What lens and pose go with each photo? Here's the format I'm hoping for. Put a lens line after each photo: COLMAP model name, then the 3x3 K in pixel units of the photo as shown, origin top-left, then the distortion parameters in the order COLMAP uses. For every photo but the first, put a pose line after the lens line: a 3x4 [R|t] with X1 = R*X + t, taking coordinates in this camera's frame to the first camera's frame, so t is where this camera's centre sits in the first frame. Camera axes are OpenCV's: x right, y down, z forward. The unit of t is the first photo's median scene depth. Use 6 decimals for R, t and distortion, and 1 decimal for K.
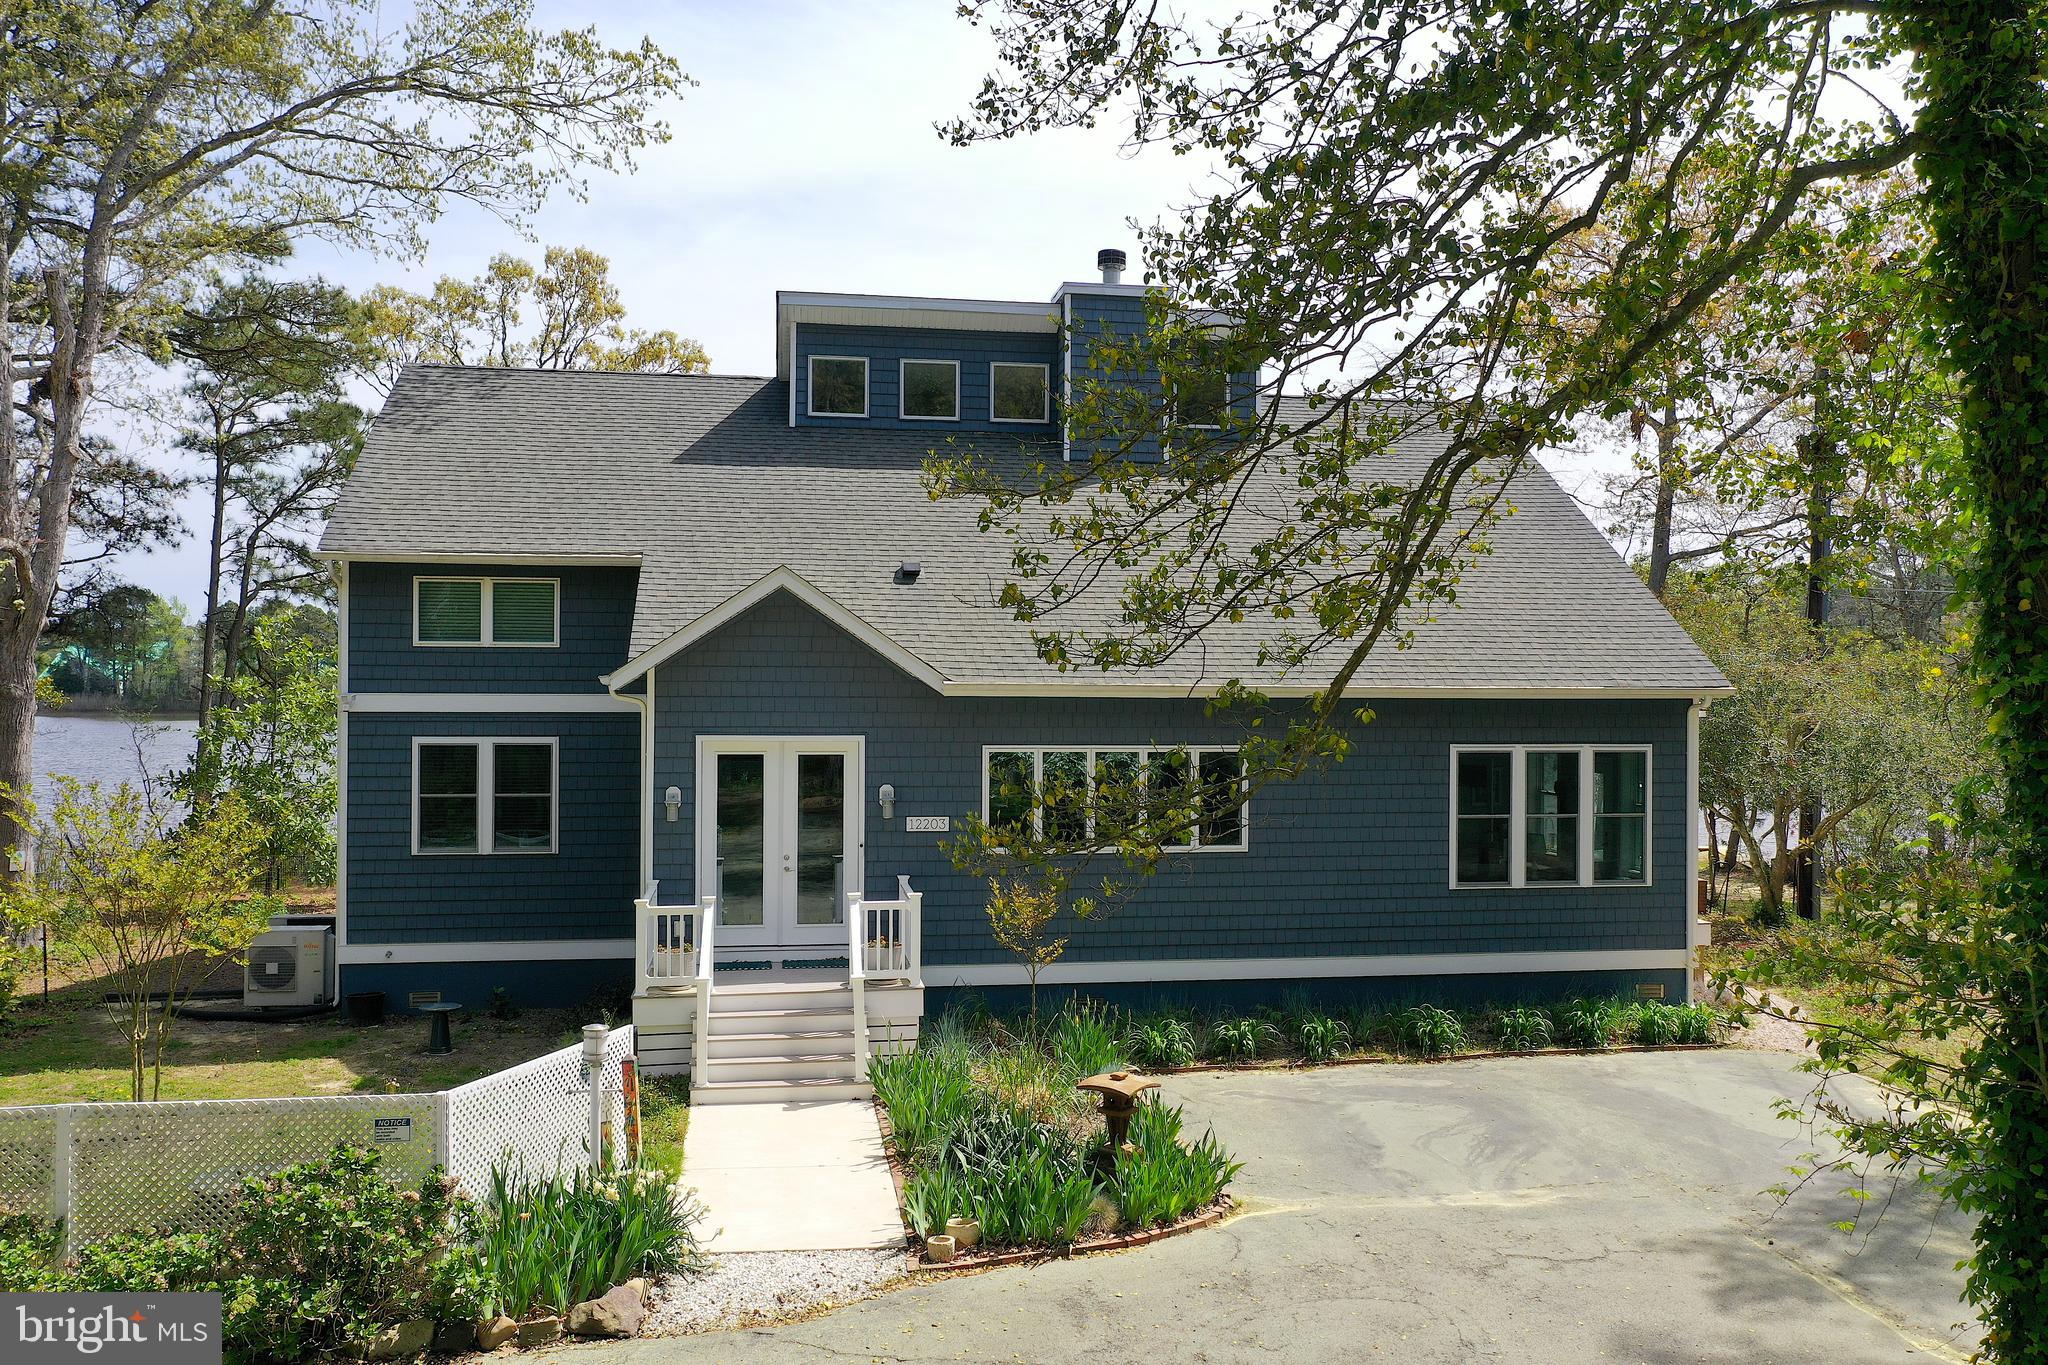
lens RADIAL K [[1620.0, 0, 1034.0], [0, 1620.0, 684.6], [0, 0, 1]] dist [-0.000487, 0.001527]
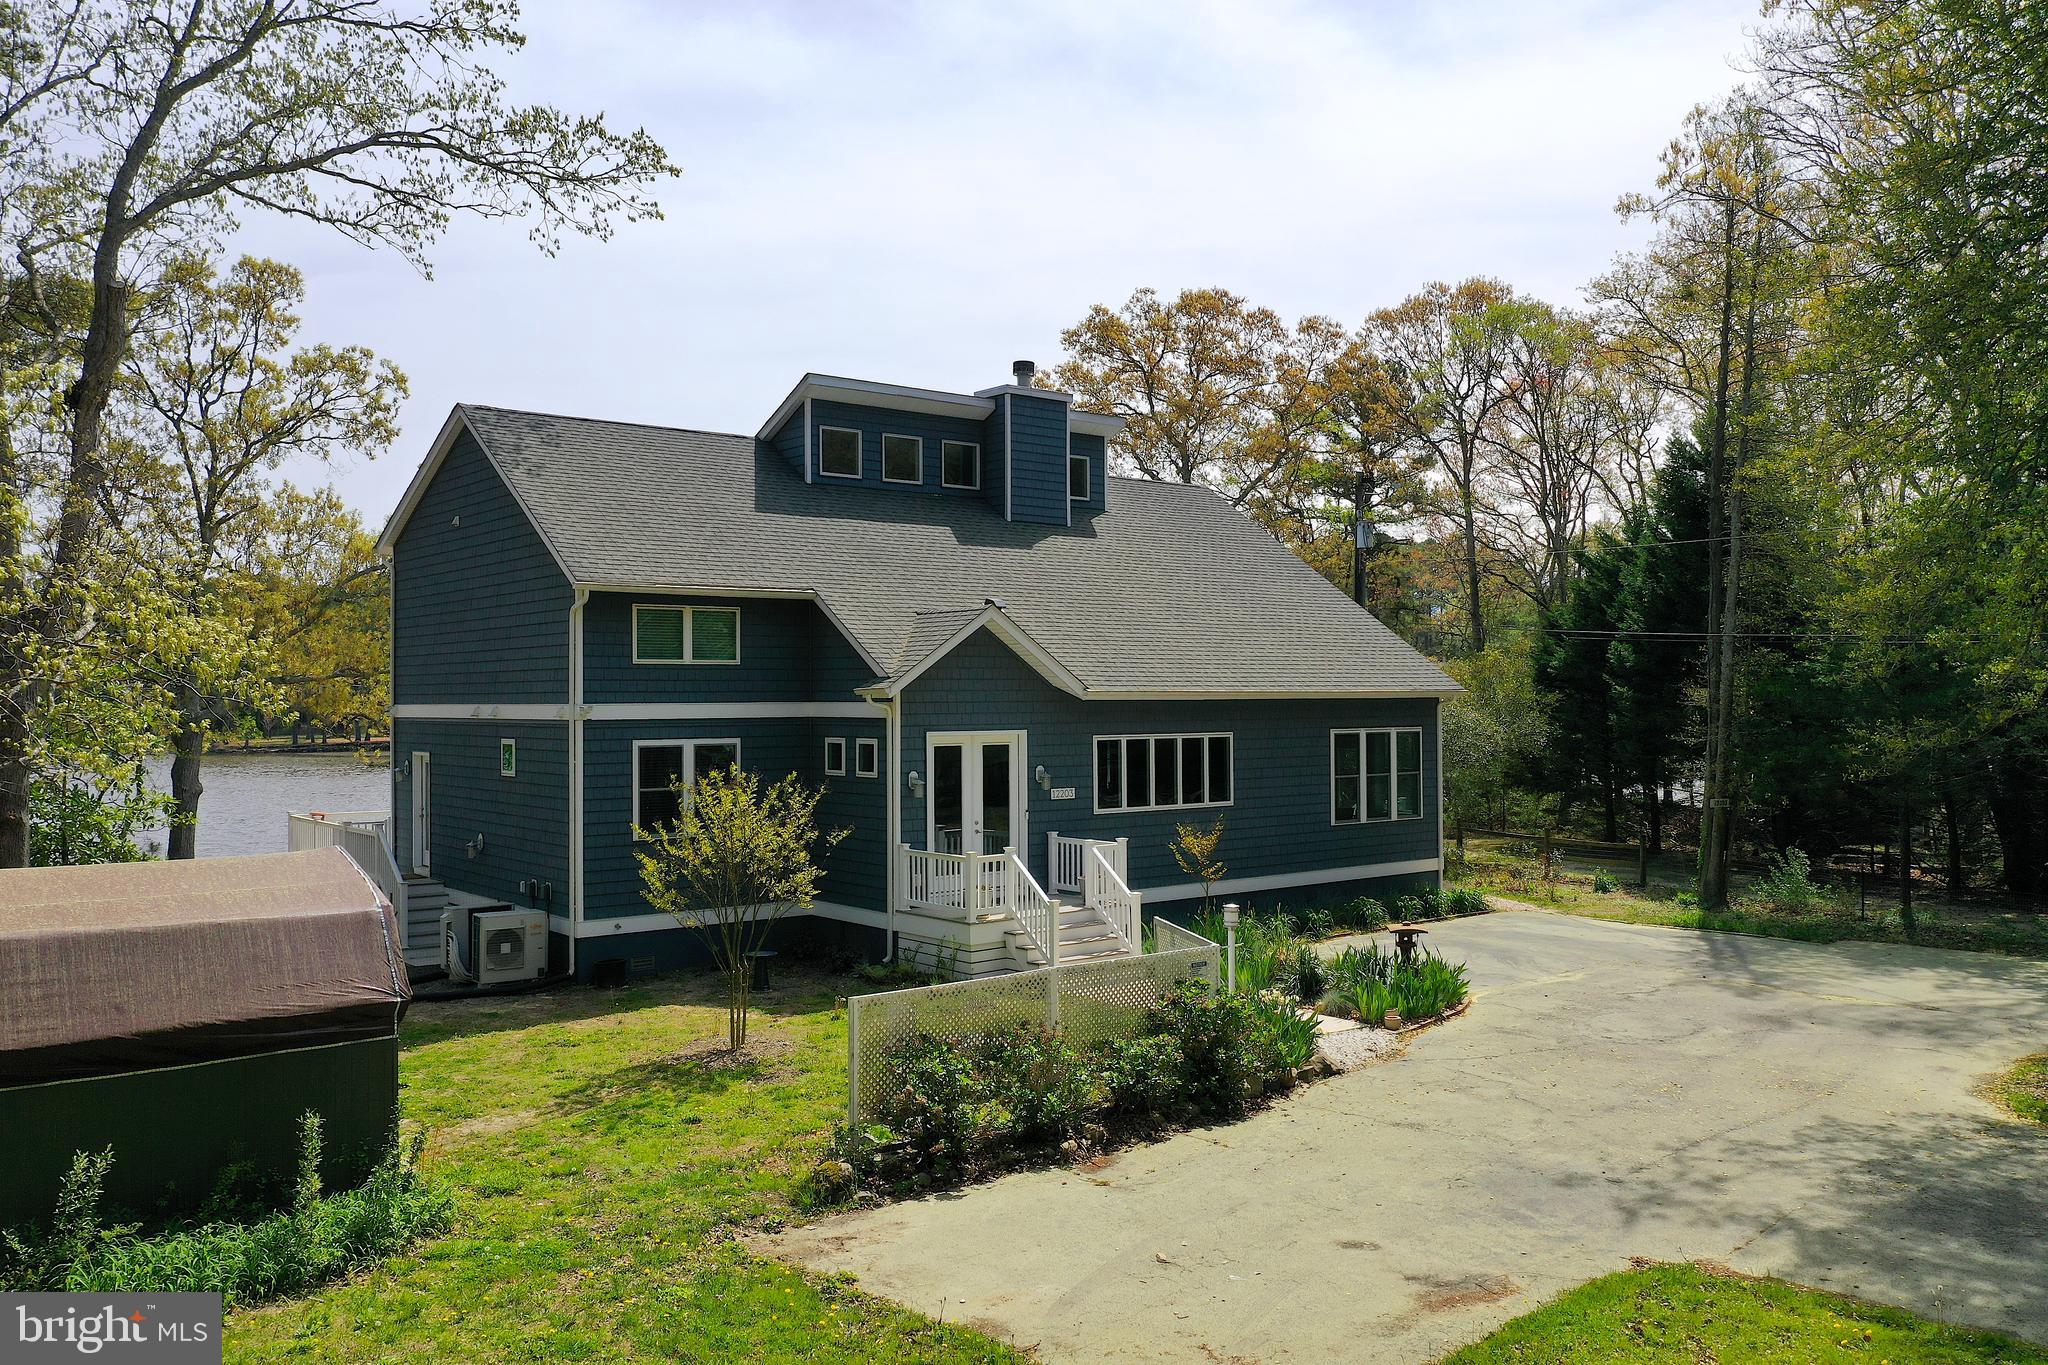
lens RADIAL K [[1620.0, 0, 1034.0], [0, 1620.0, 684.6], [0, 0, 1]] dist [-0.000487, 0.001527]
pose [[0.868725, -0.006233, 0.495255, -0.715810], [0.009306, 0.999950, -0.003739, -0.001289], [-0.495207, 0.007857, 0.868739, -0.168937]]
